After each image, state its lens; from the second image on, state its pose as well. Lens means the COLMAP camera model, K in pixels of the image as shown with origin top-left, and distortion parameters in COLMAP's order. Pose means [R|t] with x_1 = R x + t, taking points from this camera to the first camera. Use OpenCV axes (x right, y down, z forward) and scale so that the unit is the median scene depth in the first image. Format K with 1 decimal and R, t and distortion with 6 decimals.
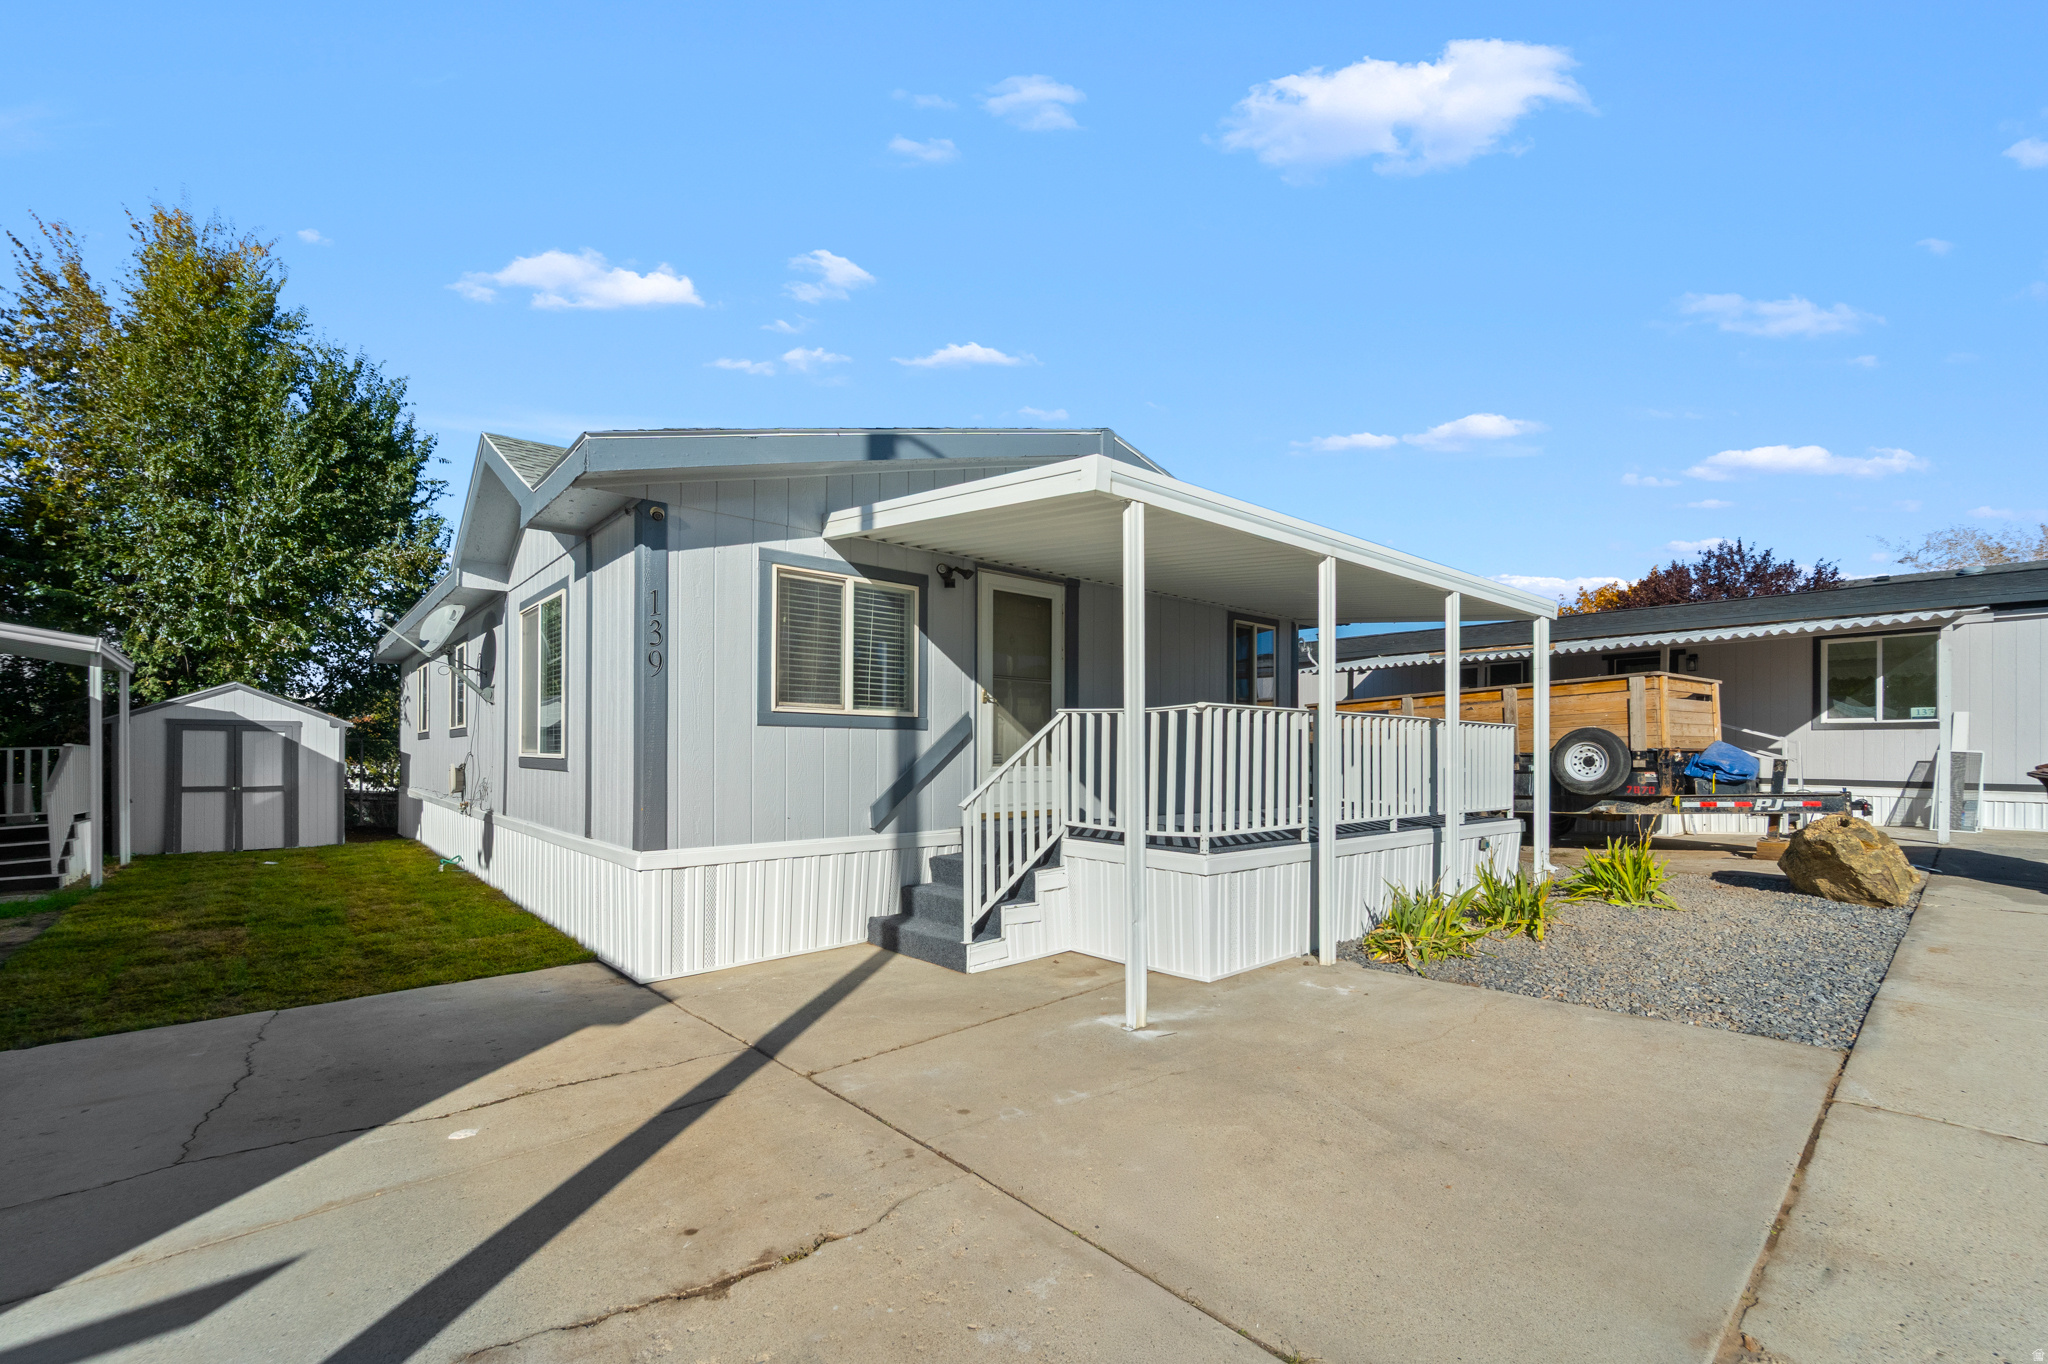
lens RADIAL K [[860.5, 0, 1021.6], [0, 860.5, 703.8], [0, 0, 1]] dist [0.018208, -0.009584]
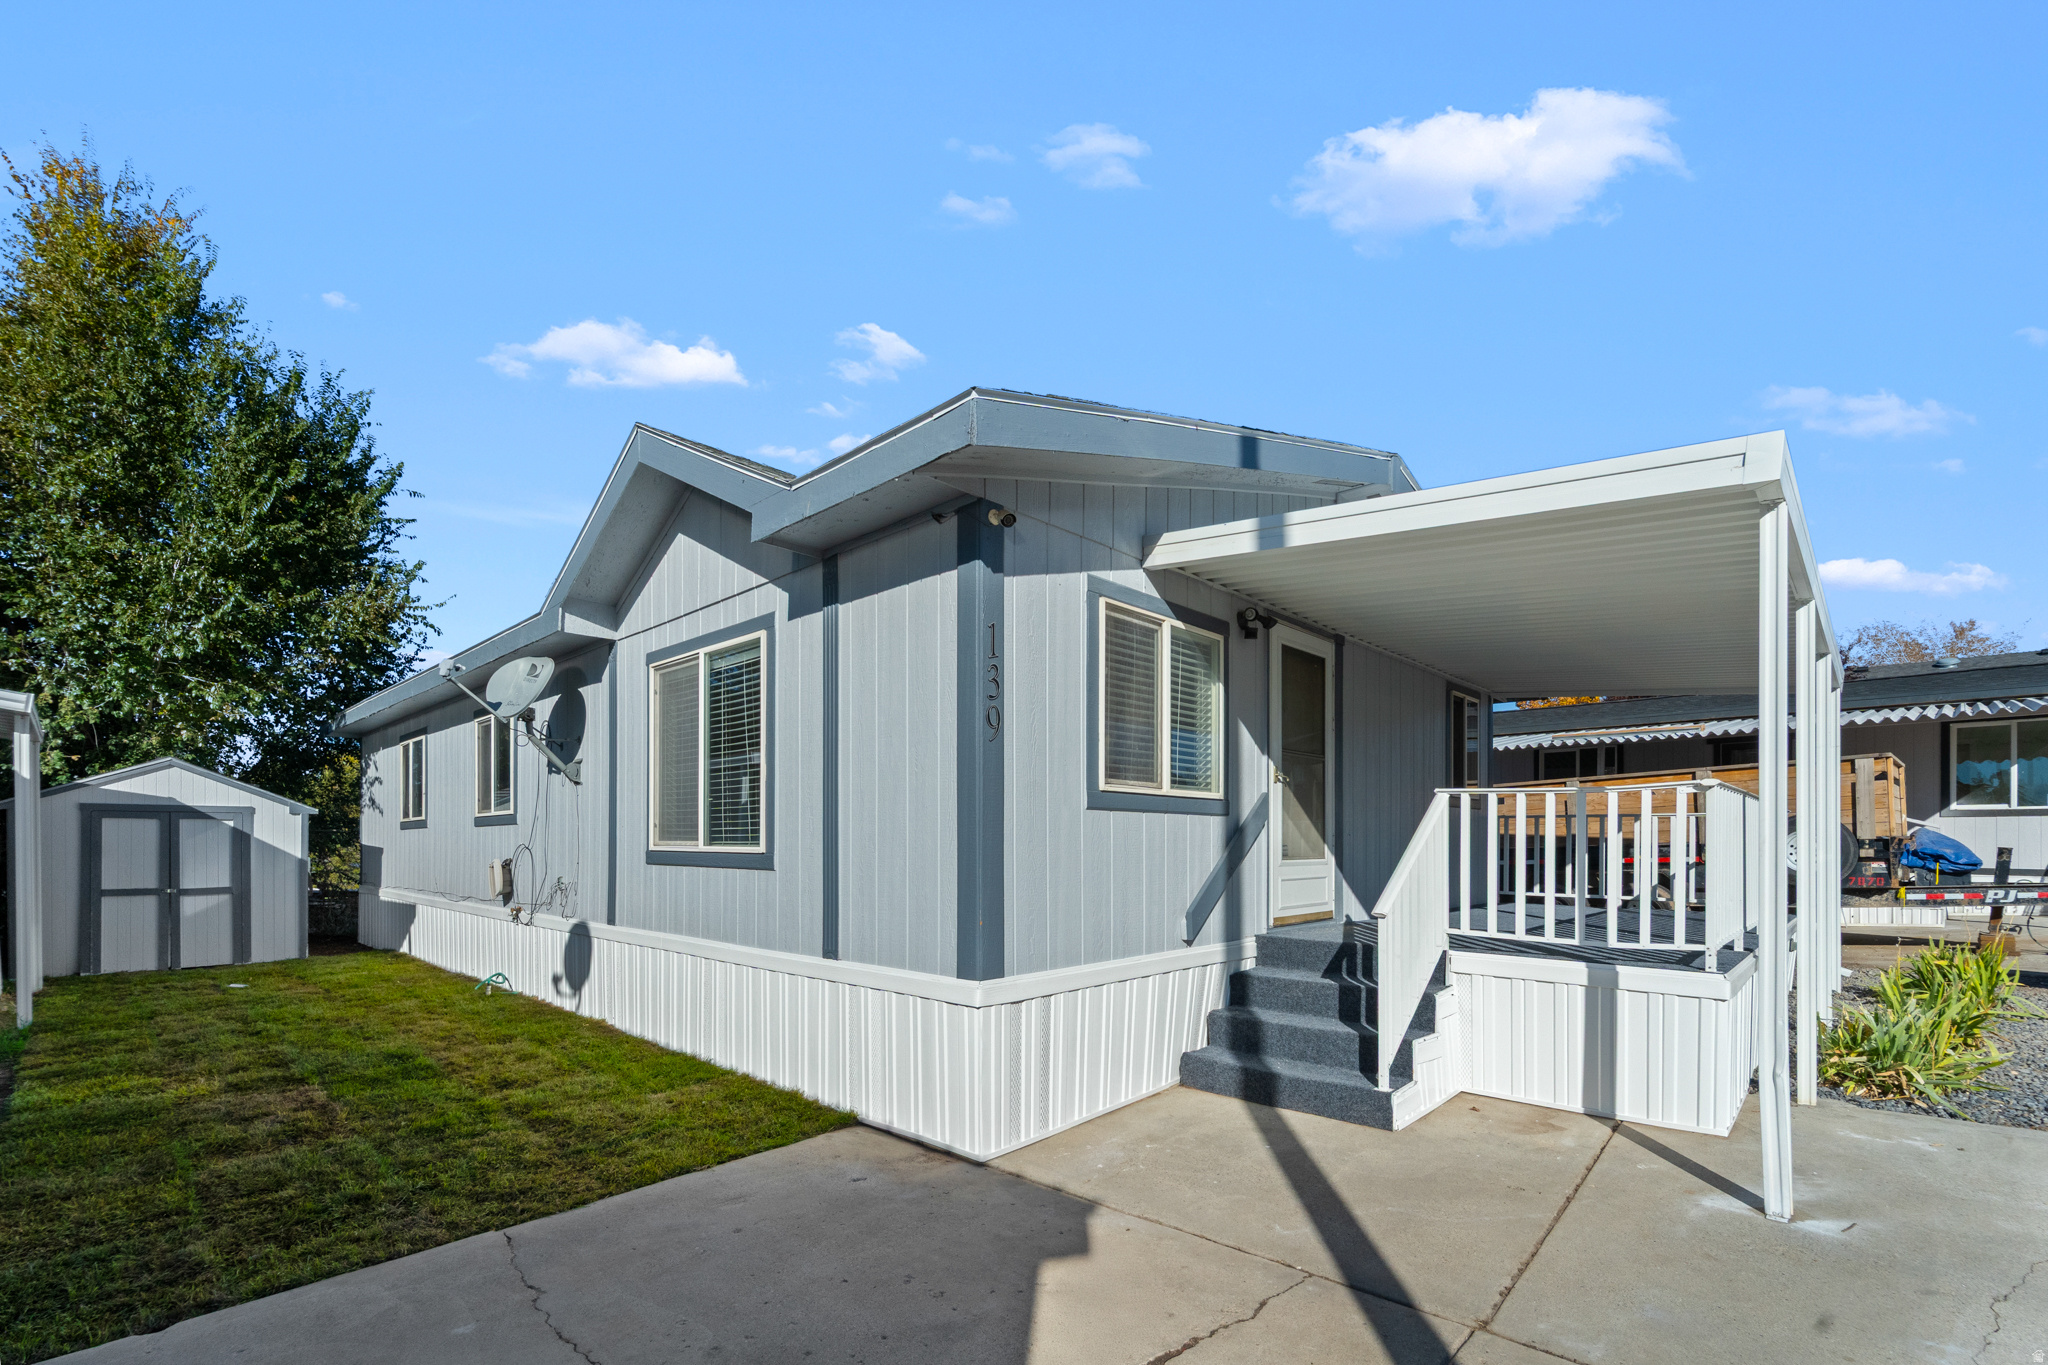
lens RADIAL K [[887.6, 0, 1027.7], [0, 887.6, 800.0], [0, 0, 1]] dist [-0.000086, -0.000345]
pose [[0.994652, 0.001966, 0.103269, -0.277252], [-0.002818, 0.999963, 0.008106, 0.006770], [-0.103249, -0.008354, 0.994620, 0.146169]]
